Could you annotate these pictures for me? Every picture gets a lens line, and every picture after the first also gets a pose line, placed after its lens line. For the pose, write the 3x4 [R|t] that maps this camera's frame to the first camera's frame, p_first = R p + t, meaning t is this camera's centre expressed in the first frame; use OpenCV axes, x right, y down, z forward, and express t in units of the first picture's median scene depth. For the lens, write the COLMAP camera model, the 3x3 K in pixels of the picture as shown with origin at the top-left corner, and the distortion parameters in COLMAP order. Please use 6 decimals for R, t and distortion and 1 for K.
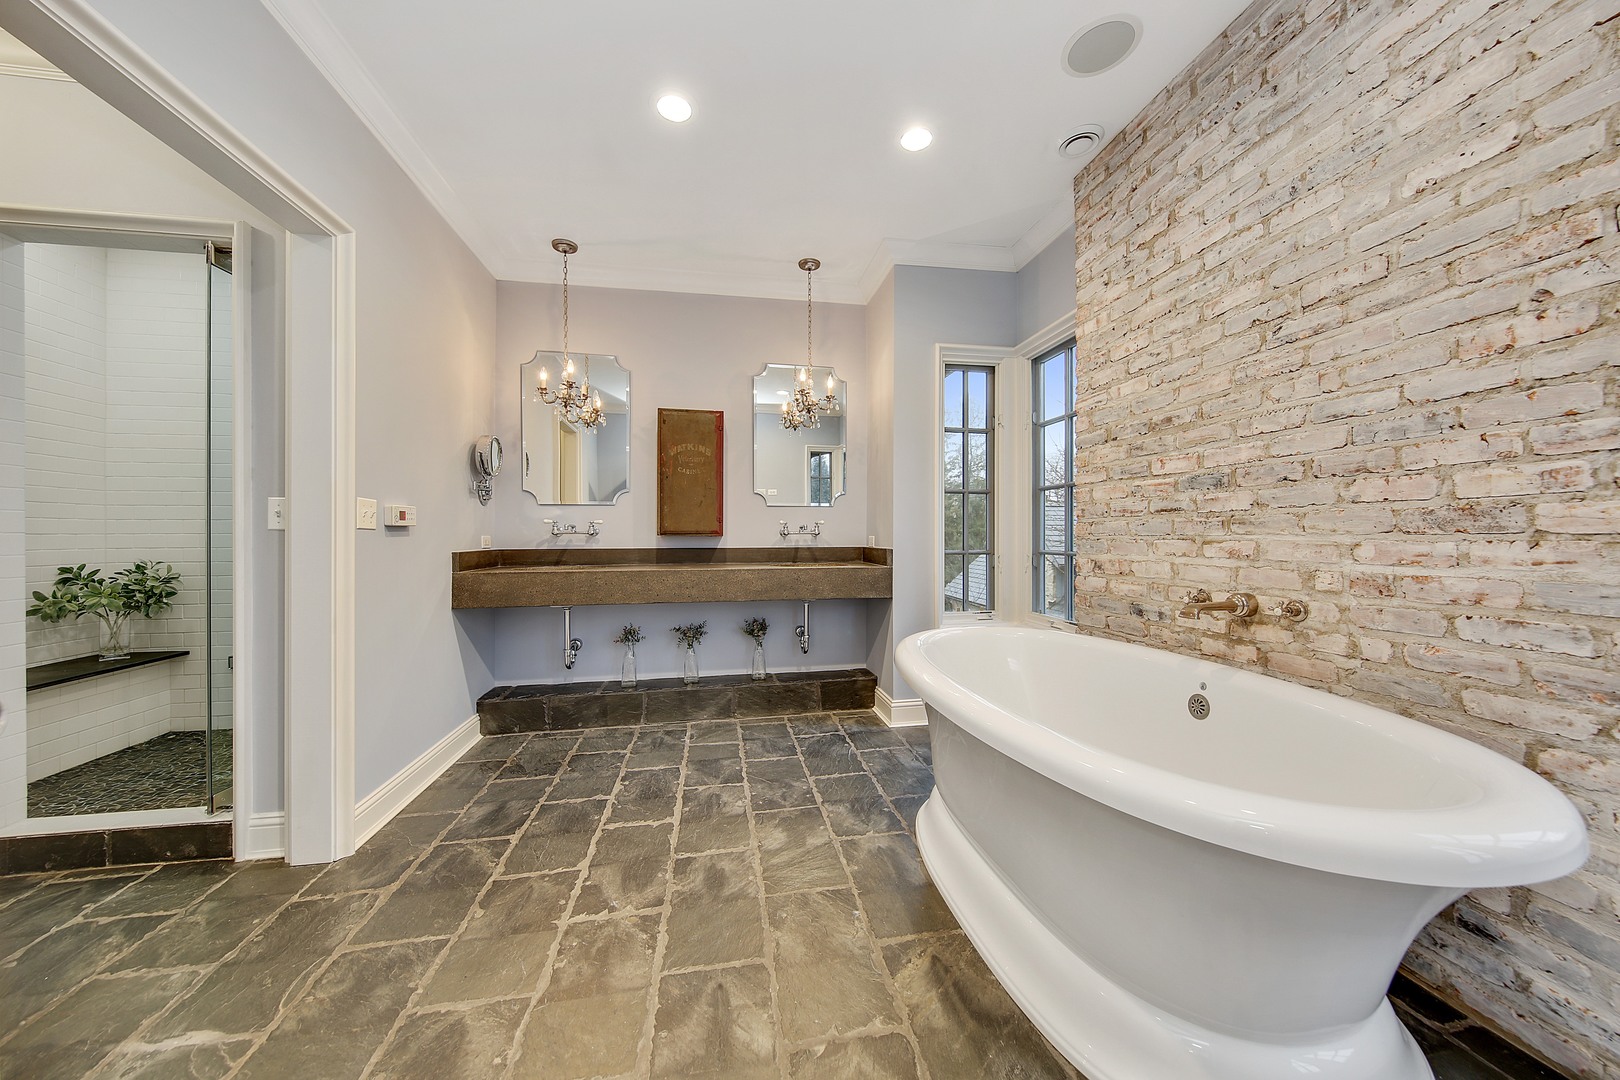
lens RADIAL K [[565.4, 0, 811.4], [0, 565.4, 539.4], [0, 0, 1]] dist [0.000609, 0.000014]
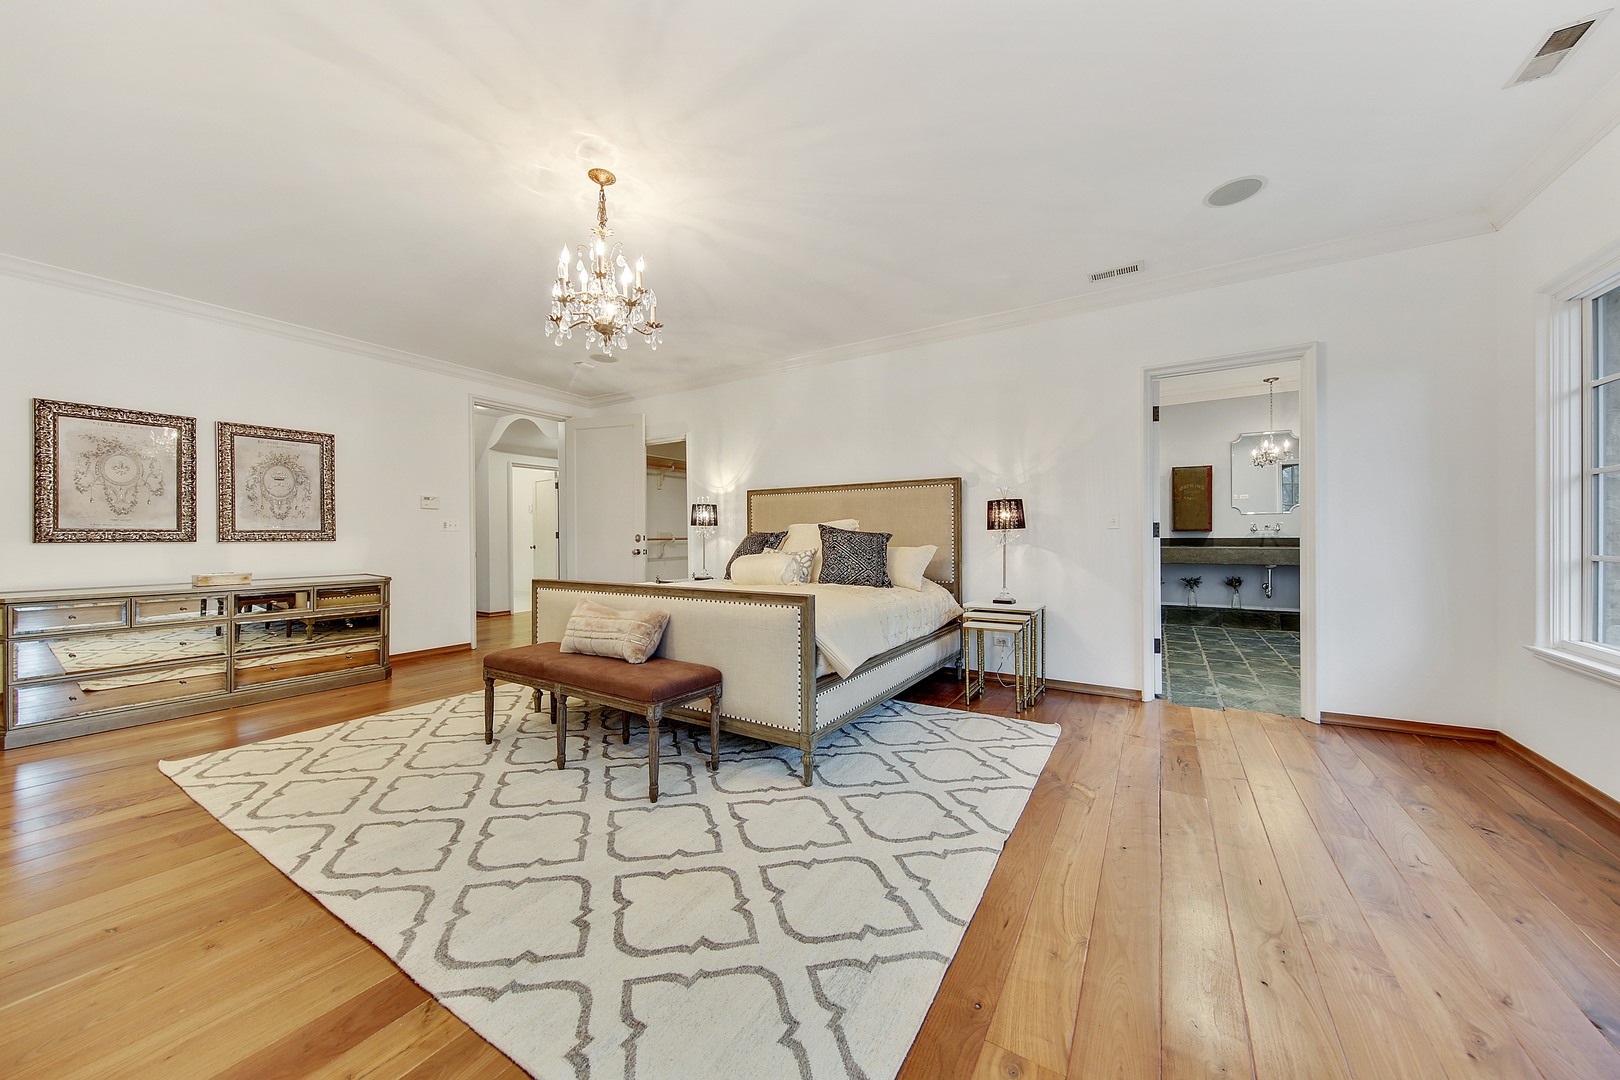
lens RADIAL K [[565.4, 0, 808.1], [0, 565.4, 535.8], [0, 0, 1]] dist [0.000609, 0.000014]
pose [[0.745275, -0.001606, -0.666755, 0.094187], [0.003556, 0.999992, 0.001566, 0.000245], [0.666747, -0.003538, 0.745275, -1.263740]]
